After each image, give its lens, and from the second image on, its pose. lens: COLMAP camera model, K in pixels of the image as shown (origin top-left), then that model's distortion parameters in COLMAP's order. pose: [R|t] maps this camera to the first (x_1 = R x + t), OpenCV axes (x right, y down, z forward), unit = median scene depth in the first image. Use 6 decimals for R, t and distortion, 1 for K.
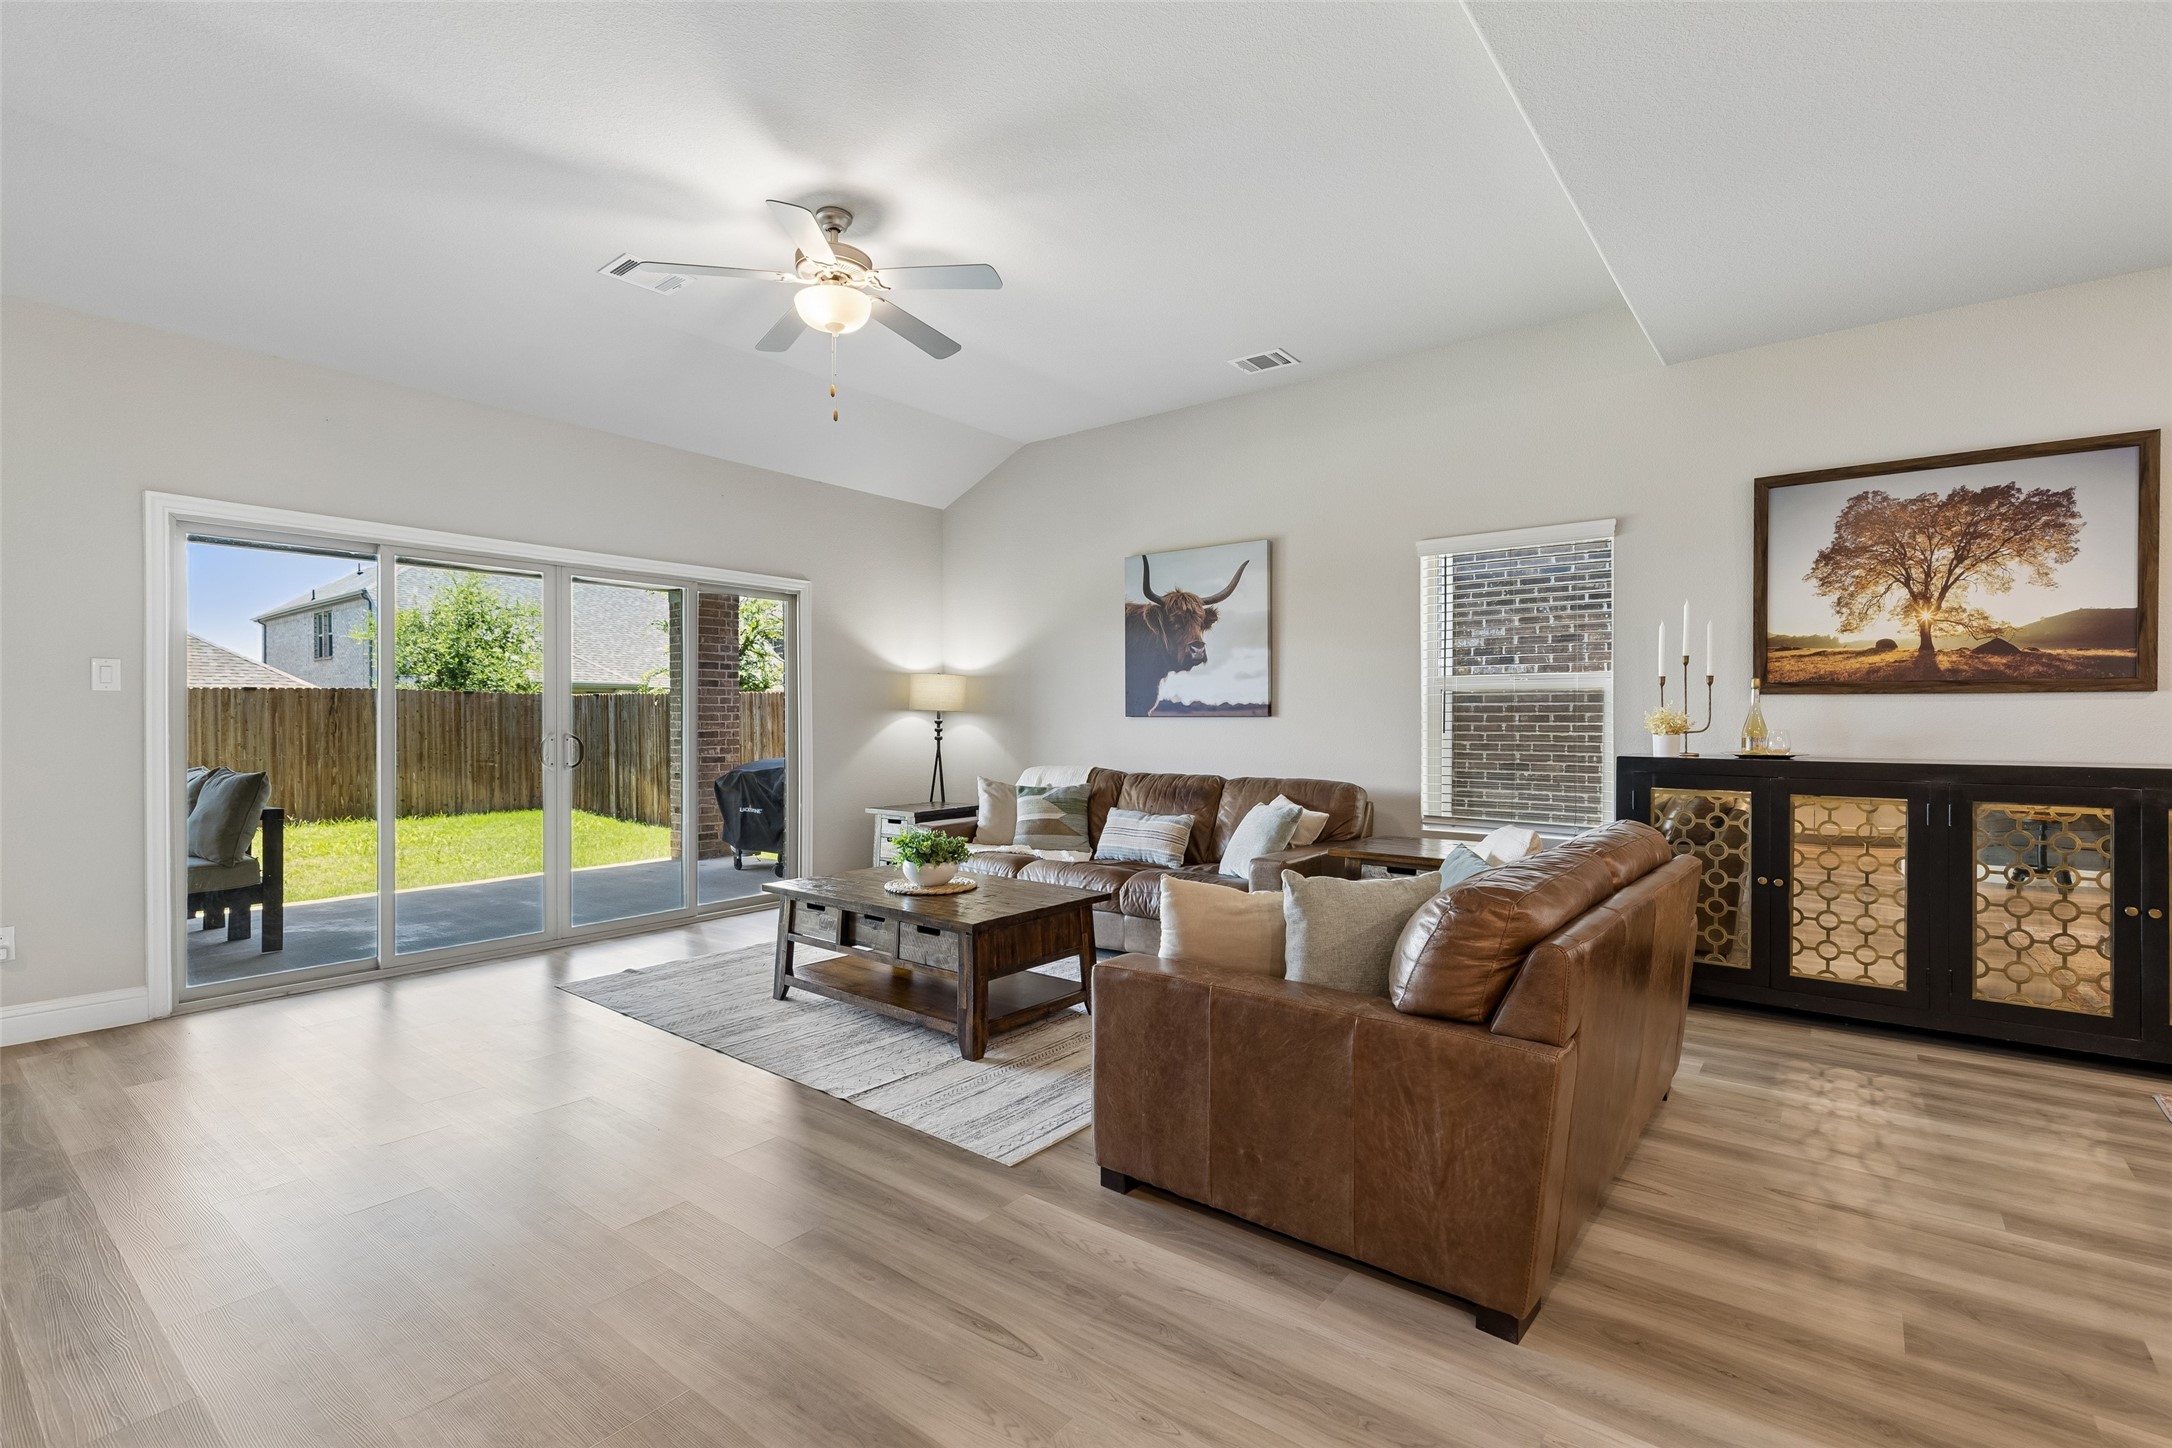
lens RADIAL K [[982.4, 0, 1096.6], [0, 982.4, 719.8], [0, 0, 1]] dist [0.011620, -0.002013]
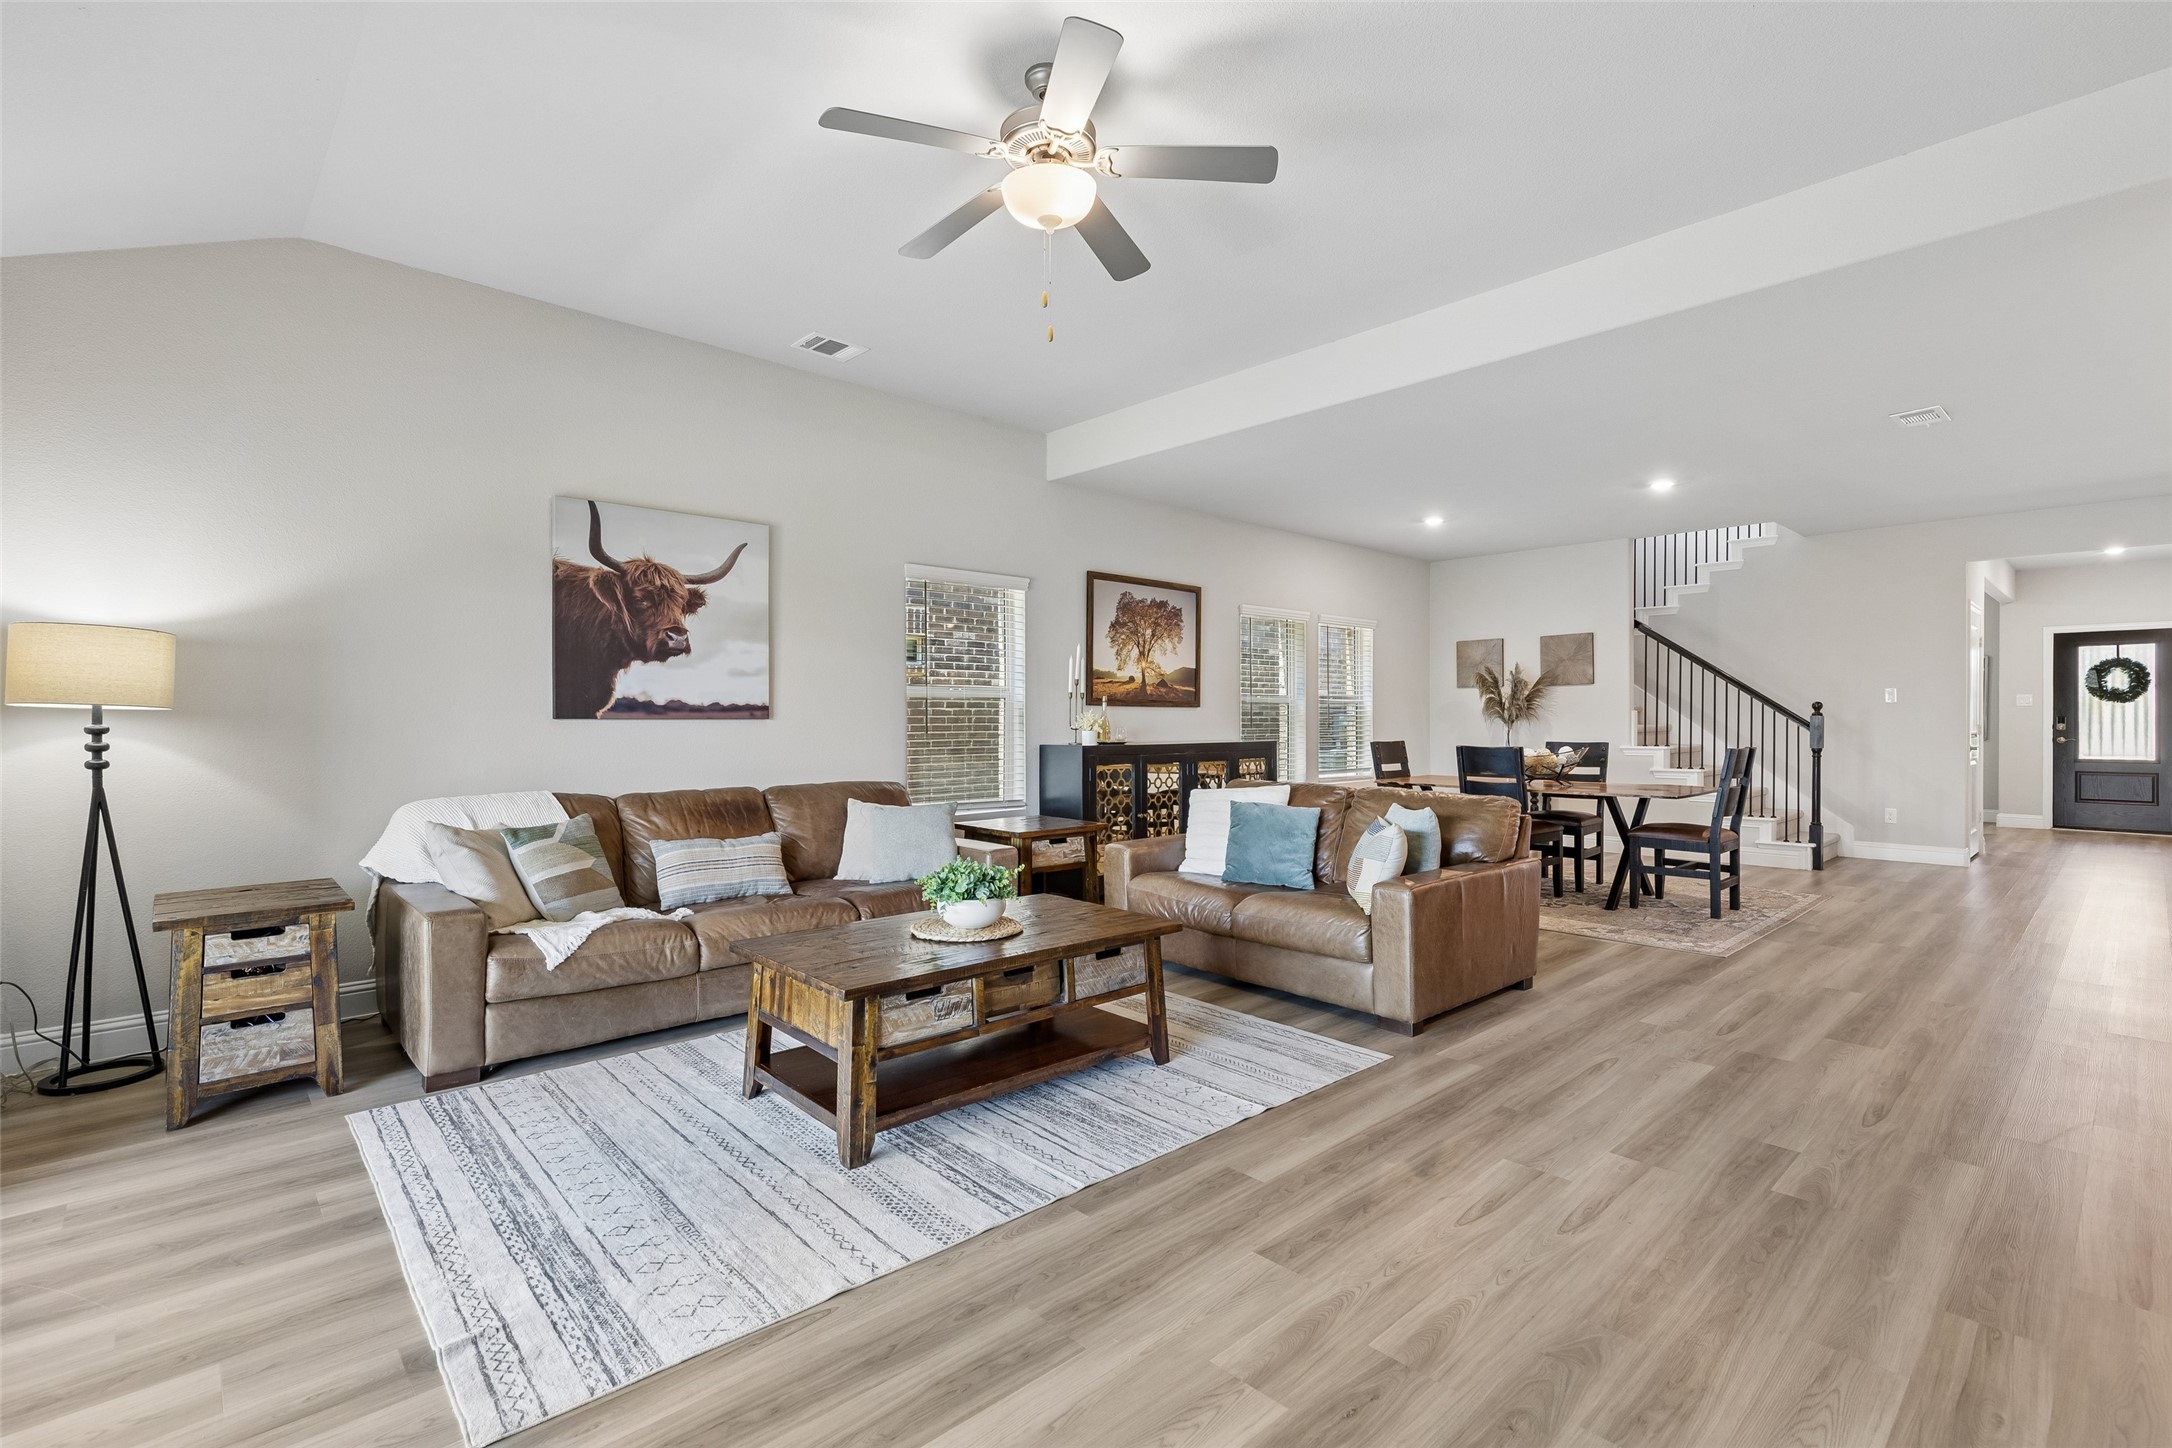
lens RADIAL K [[982.4, 0, 1095.1], [0, 982.4, 724.8], [0, 0, 1]] dist [0.011620, -0.002013]
pose [[0.158566, -0.004536, 0.987338, -0.925911], [0.004024, 0.999984, 0.003948, -0.000349], [-0.987340, 0.003347, 0.158582, 0.752483]]
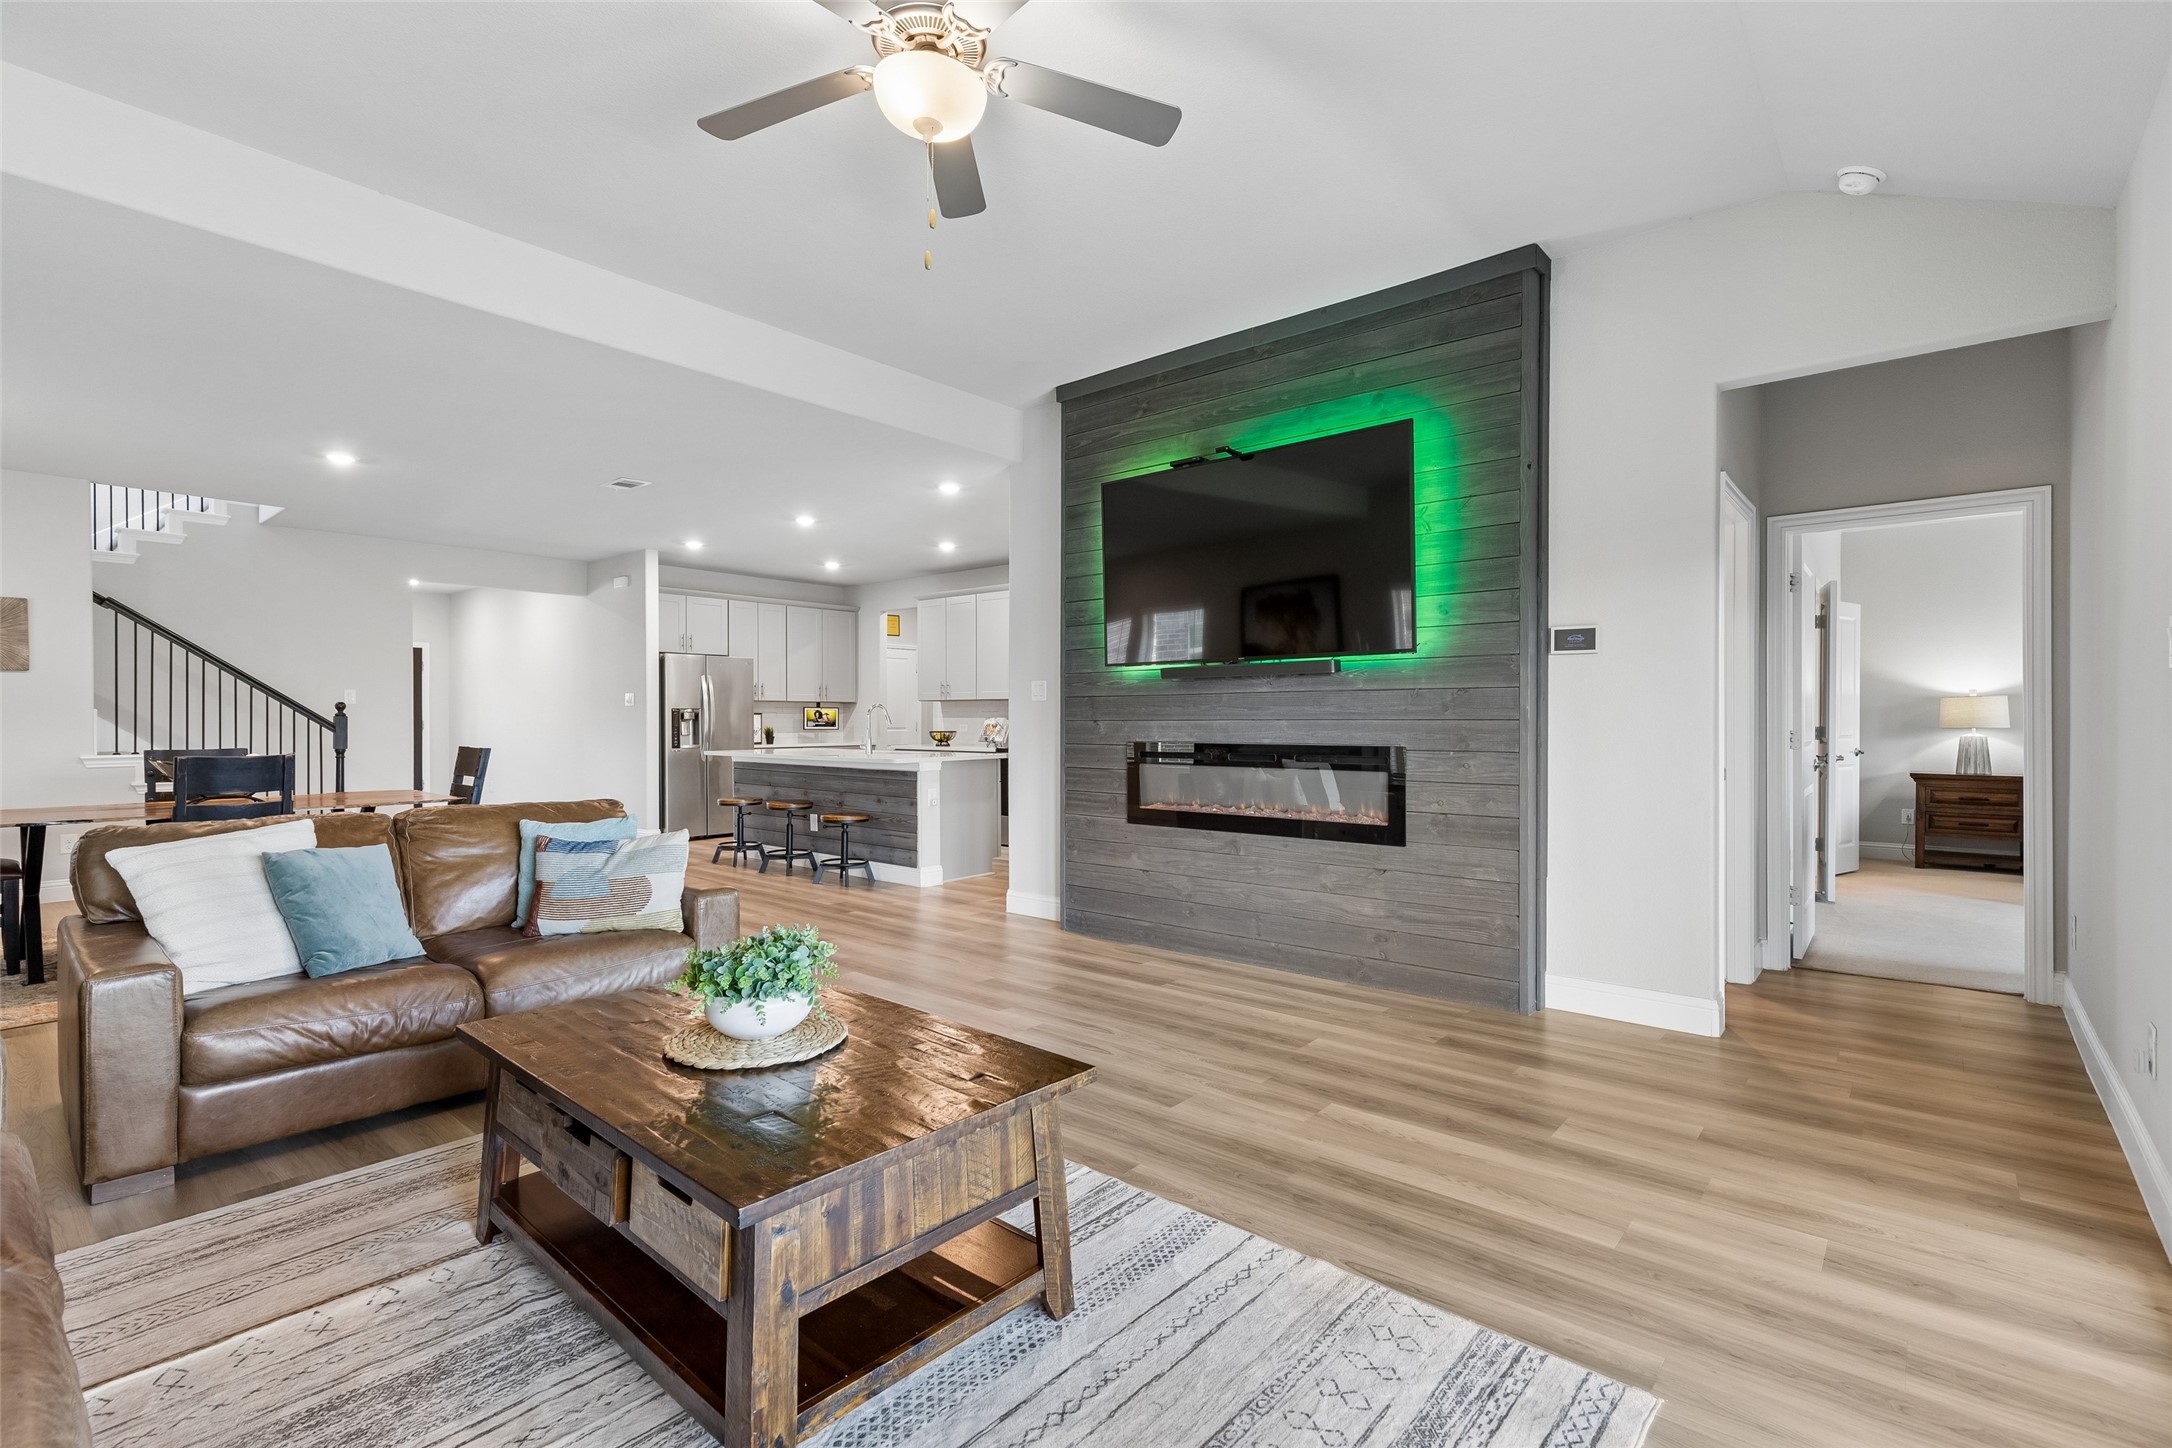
lens RADIAL K [[982.4, 0, 1096.2], [0, 982.4, 719.3], [0, 0, 1]] dist [0.011620, -0.002013]
pose [[-0.998962, 0.001374, 0.045527, -0.363963], [0.001467, 0.999997, 0.002010, -0.001119], [-0.045524, 0.002075, -0.998961, 1.483501]]
